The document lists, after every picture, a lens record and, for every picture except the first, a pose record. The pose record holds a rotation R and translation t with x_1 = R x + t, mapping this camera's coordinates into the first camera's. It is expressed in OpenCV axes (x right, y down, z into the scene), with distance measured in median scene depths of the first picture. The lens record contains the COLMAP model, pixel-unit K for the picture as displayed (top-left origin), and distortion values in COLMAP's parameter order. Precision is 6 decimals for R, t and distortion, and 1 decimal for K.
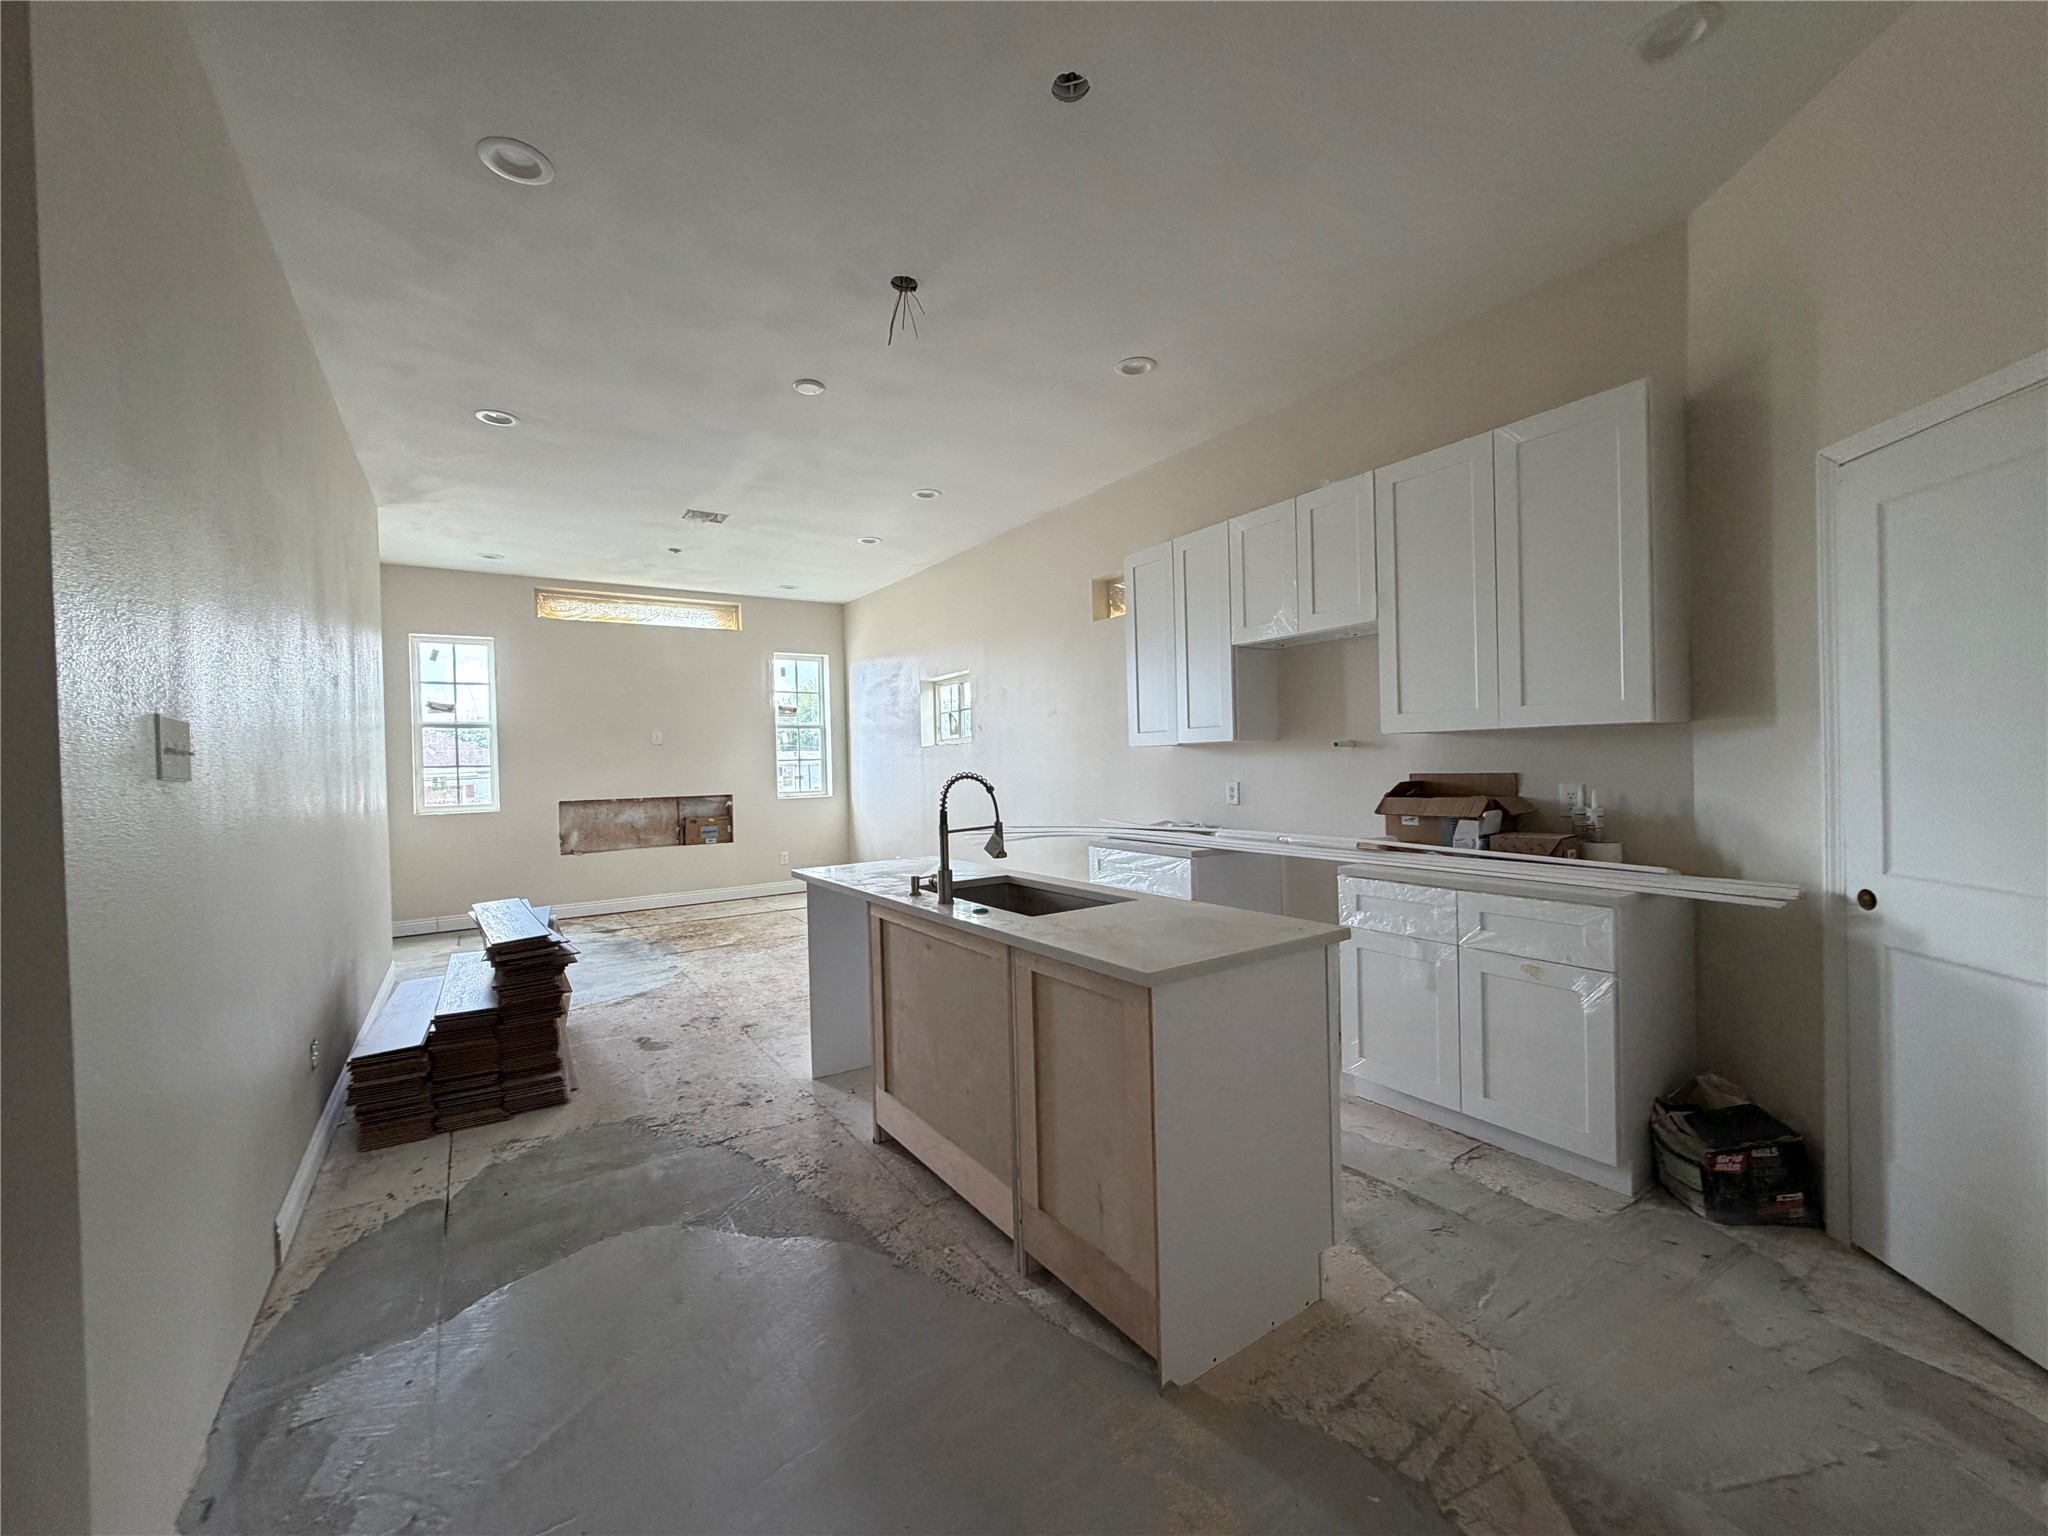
lens RADIAL K [[816.4, 0, 1019.6], [0, 816.4, 777.0], [0, 0, 1]] dist [0.000657, 0.000671]
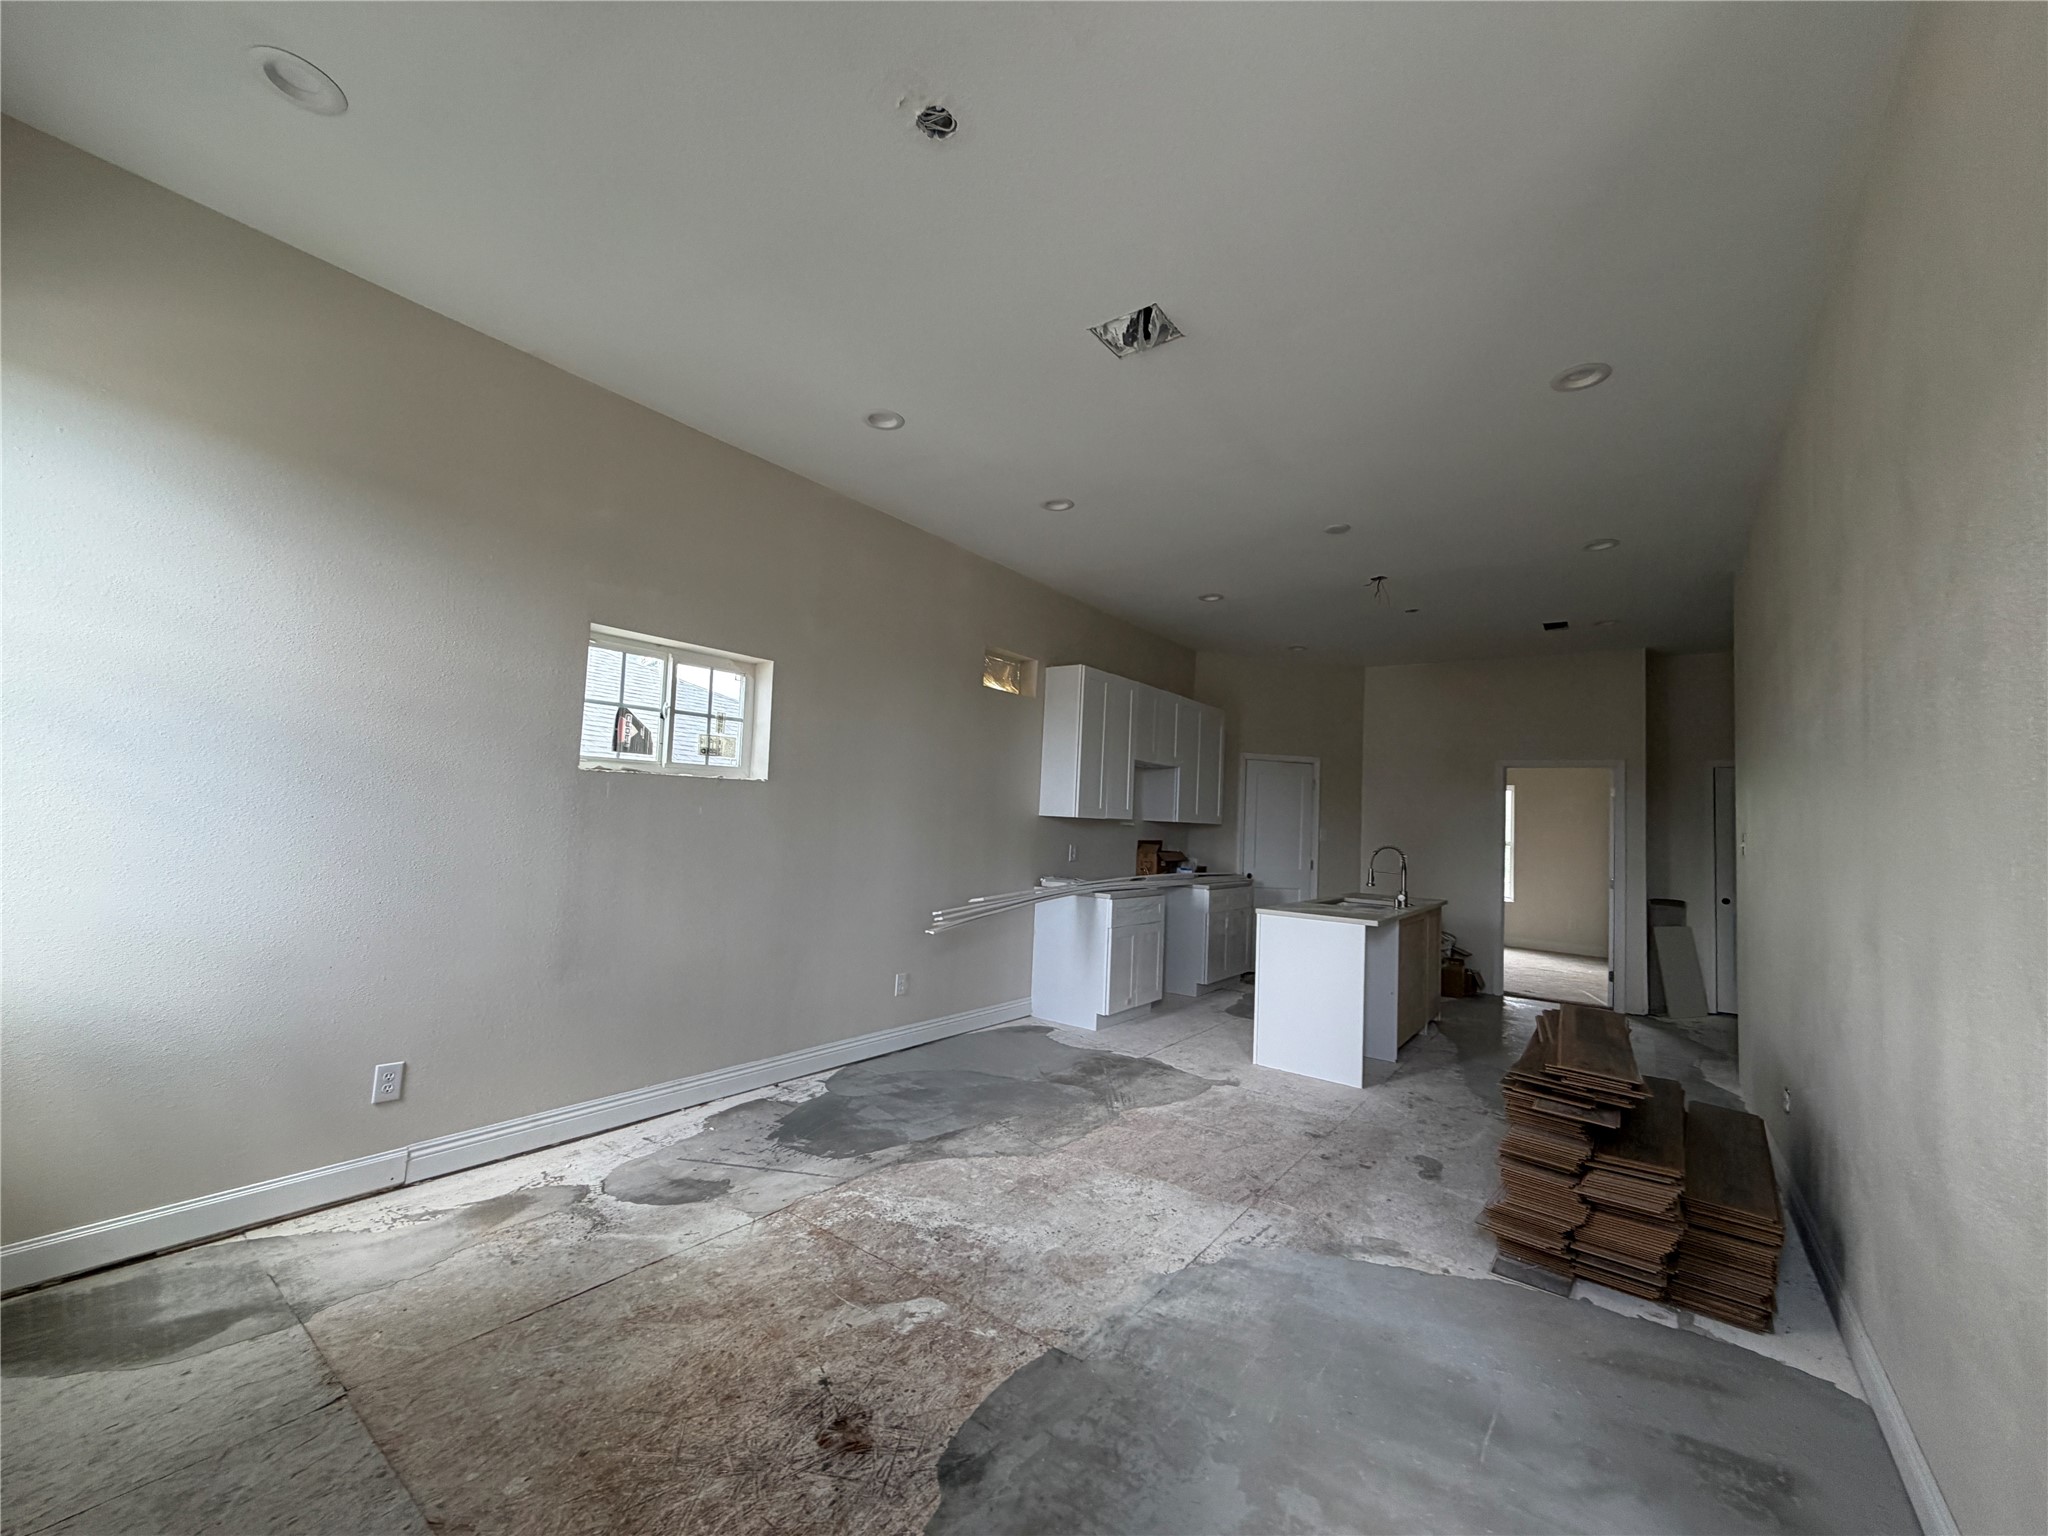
lens RADIAL K [[816.4, 0, 1021.0], [0, 816.4, 770.8], [0, 0, 1]] dist [0.000657, 0.000671]
pose [[-0.332790, 0.069119, 0.940464, -1.190187], [-0.018484, 0.996640, -0.079788, -0.007706], [-0.942820, -0.043936, -0.330394, 1.775715]]
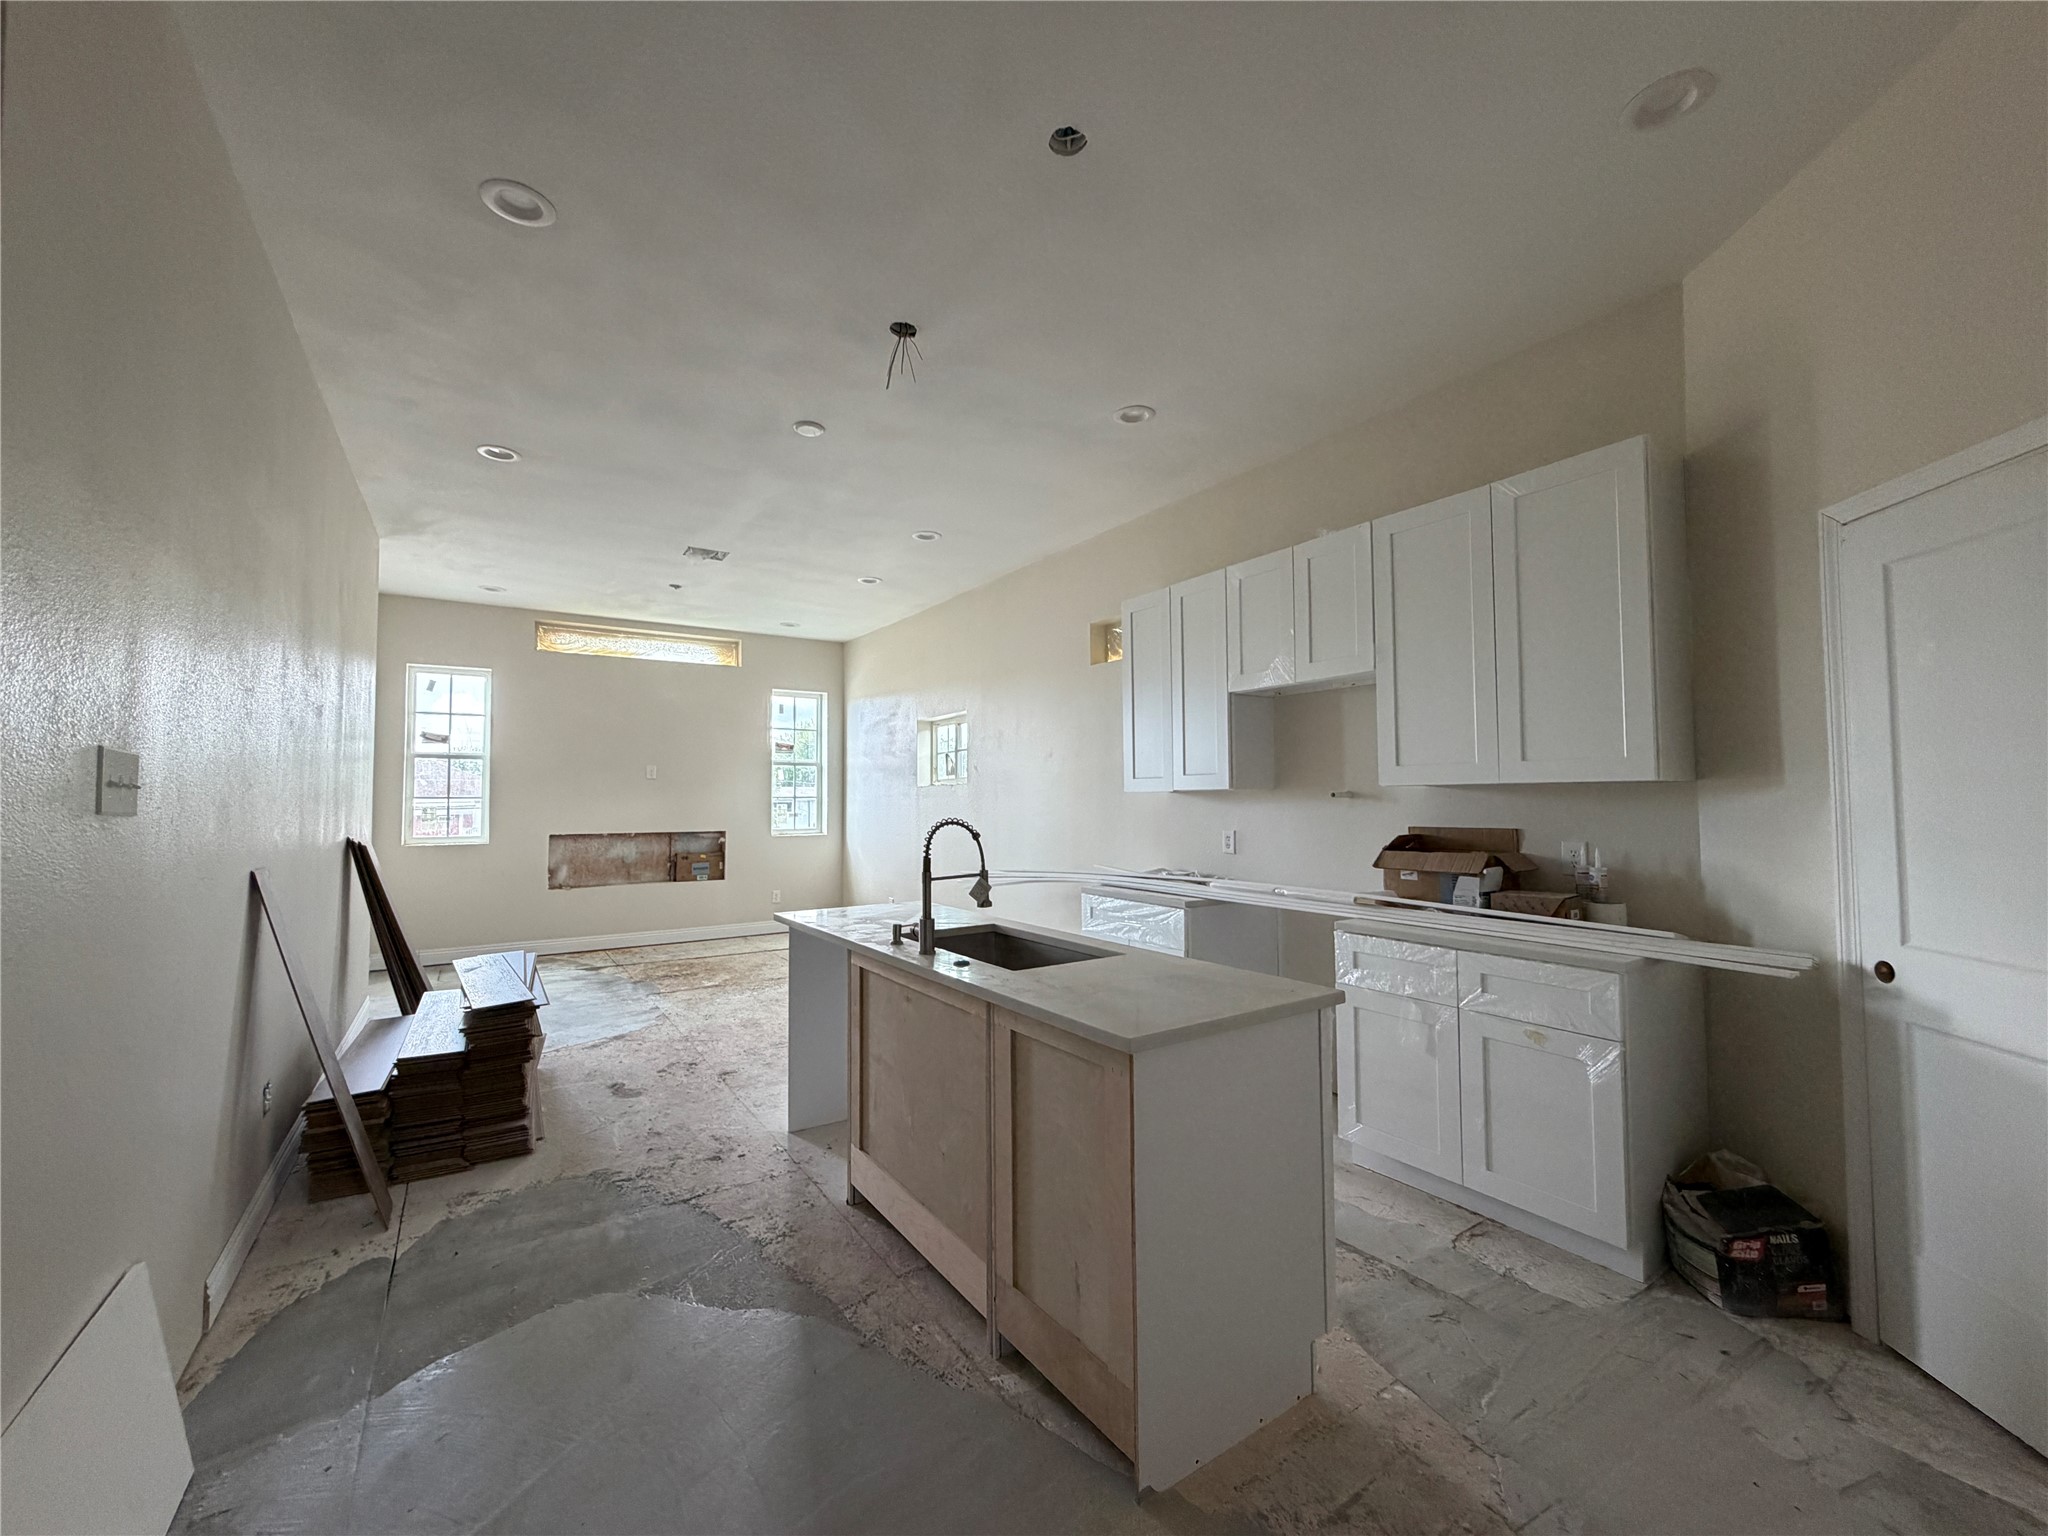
lens RADIAL K [[816.4, 0, 1020.1], [0, 816.4, 777.4], [0, 0, 1]] dist [0.000657, 0.000671]
pose [[0.999804, 0.019744, -0.001522, 0.011427], [-0.019794, 0.998651, -0.047998, -0.006361], [0.000572, 0.048019, 0.998846, 0.017529]]
